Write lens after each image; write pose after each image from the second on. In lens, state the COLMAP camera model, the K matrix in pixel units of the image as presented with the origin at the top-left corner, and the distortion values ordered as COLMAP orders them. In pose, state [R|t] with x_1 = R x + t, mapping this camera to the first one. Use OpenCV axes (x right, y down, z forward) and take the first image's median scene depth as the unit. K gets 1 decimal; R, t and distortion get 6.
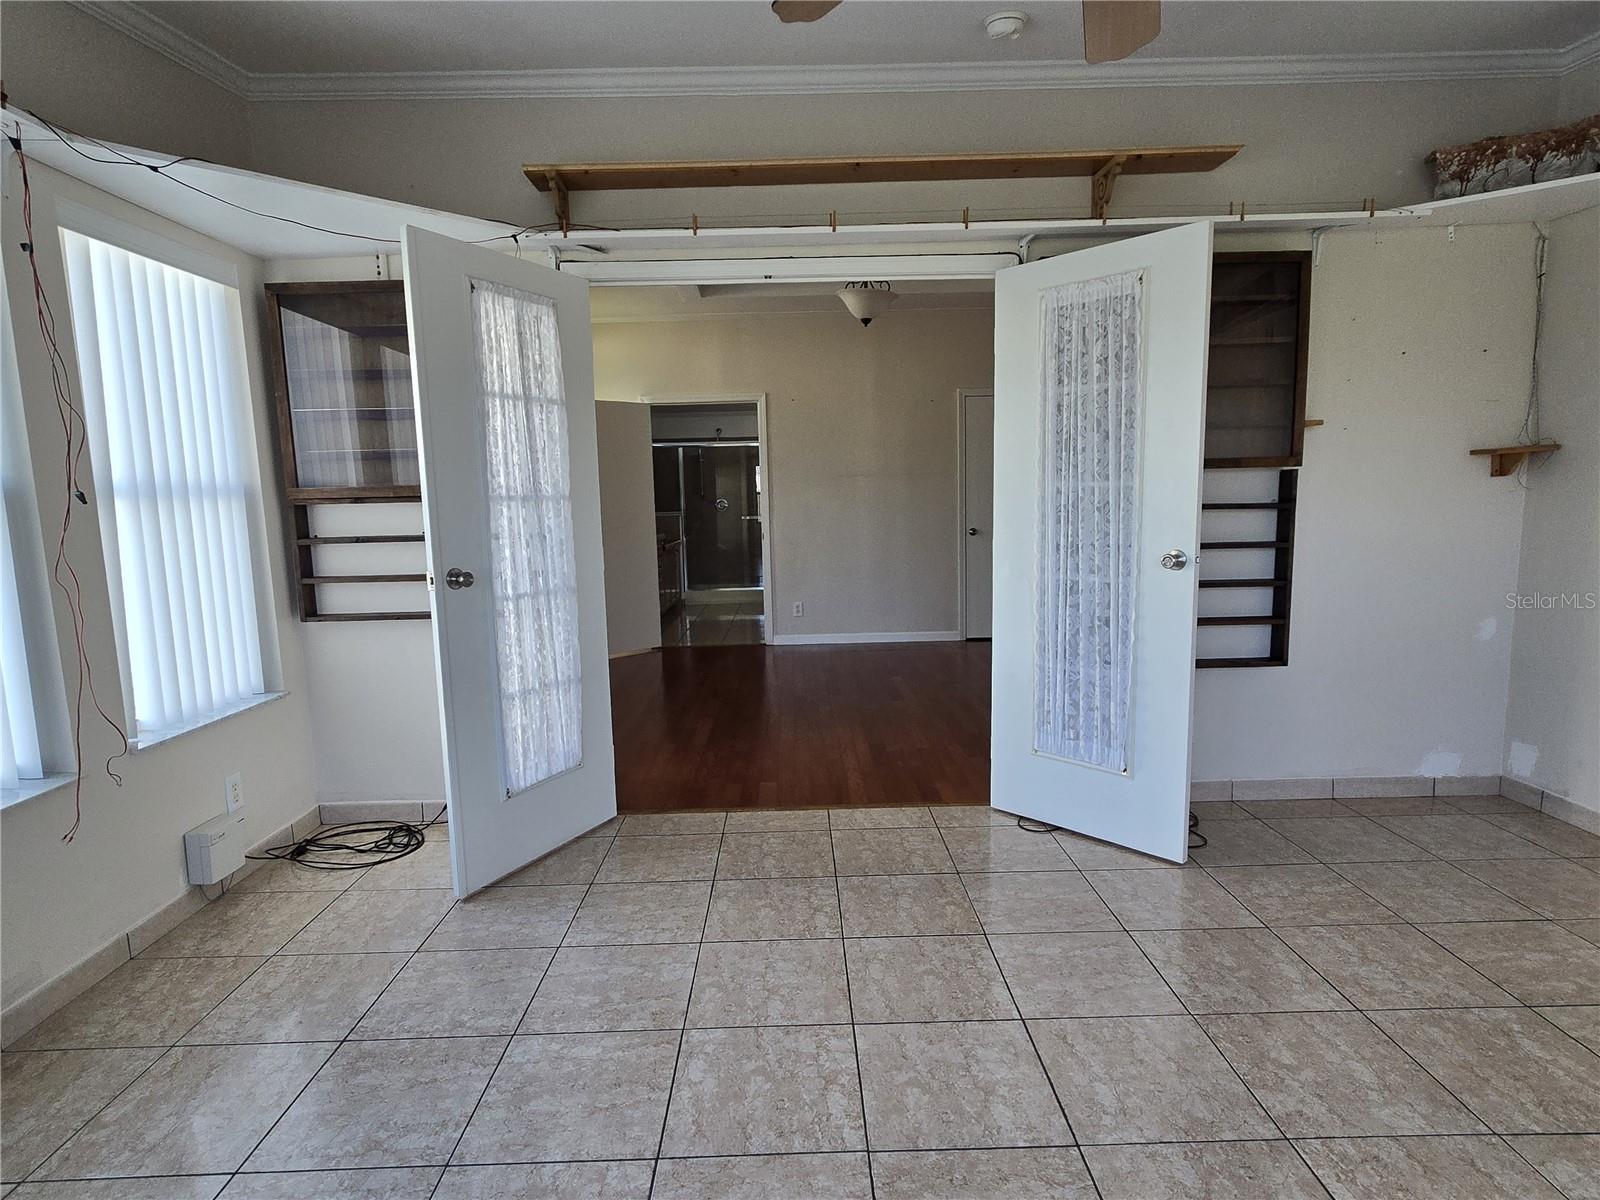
lens RADIAL K [[873.5, 0, 804.2], [0, 873.5, 610.1], [0, 0, 1]] dist [-0.000236, 0.001663]
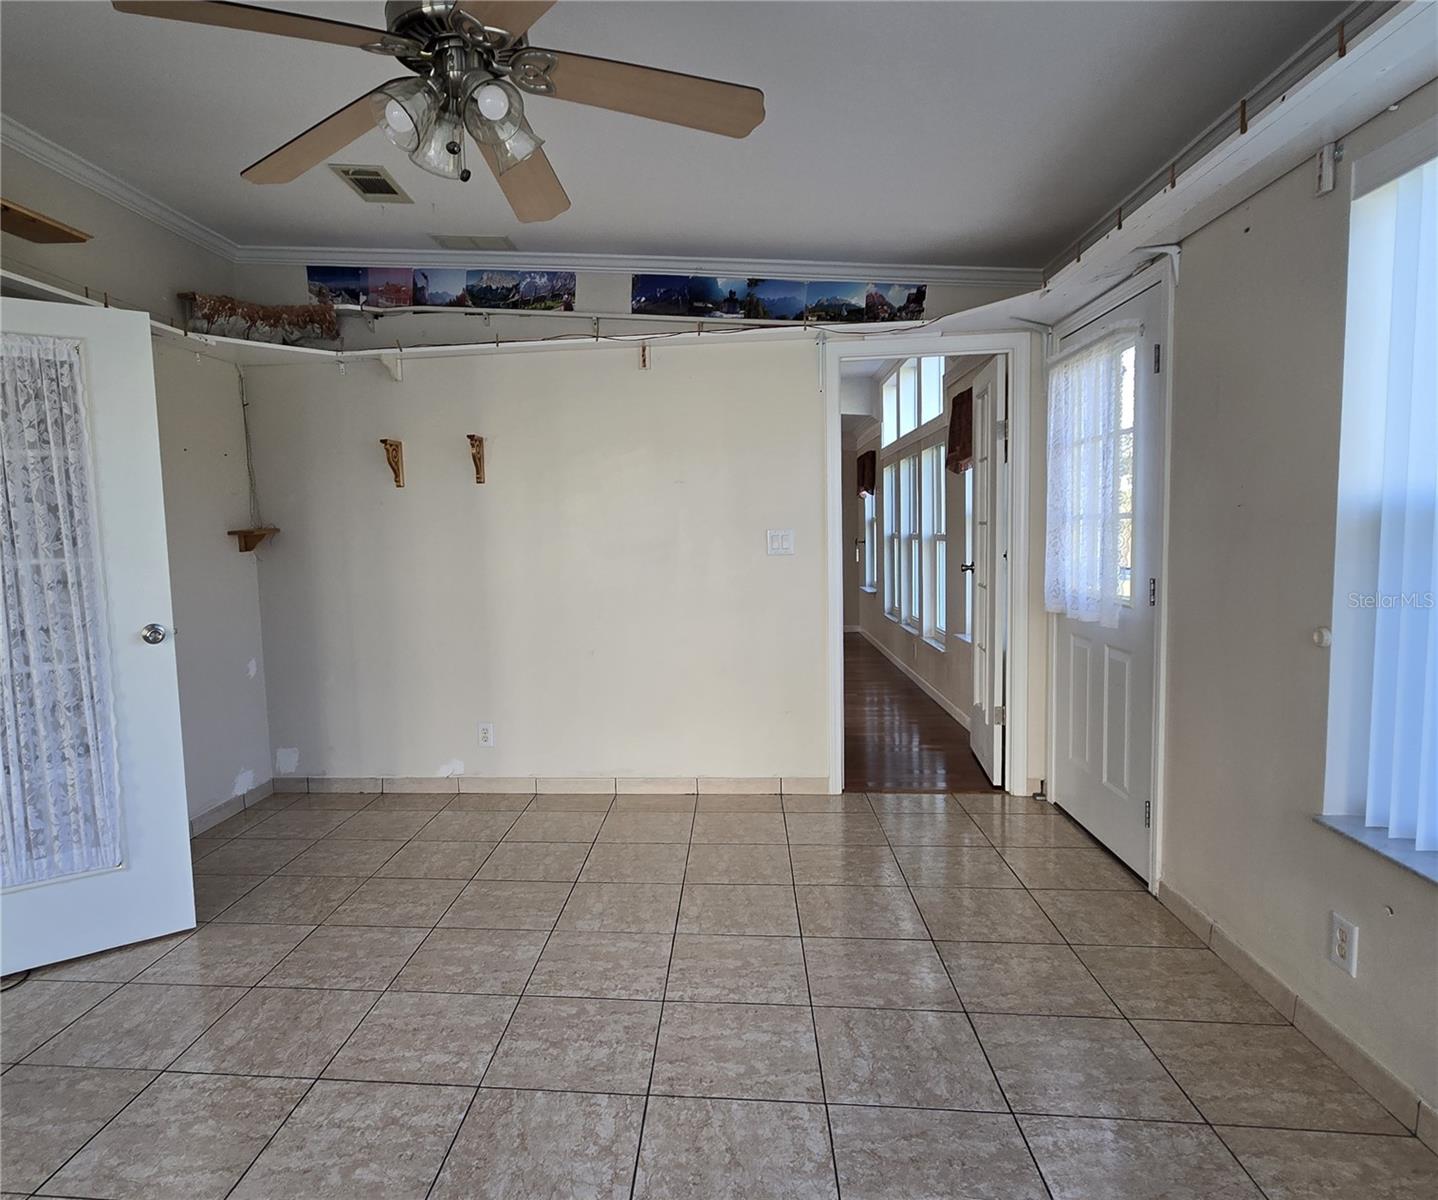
lens RADIAL K [[773.2, 0, 719.0], [0, 773.2, 600.0], [0, 0, 1]] dist [-0.000638, -0.000758]
pose [[0.124963, -0.067883, 0.989836, -0.303766], [0.159145, 0.986110, 0.047536, -0.027530], [-0.979315, 0.151587, 0.134030, 0.188249]]
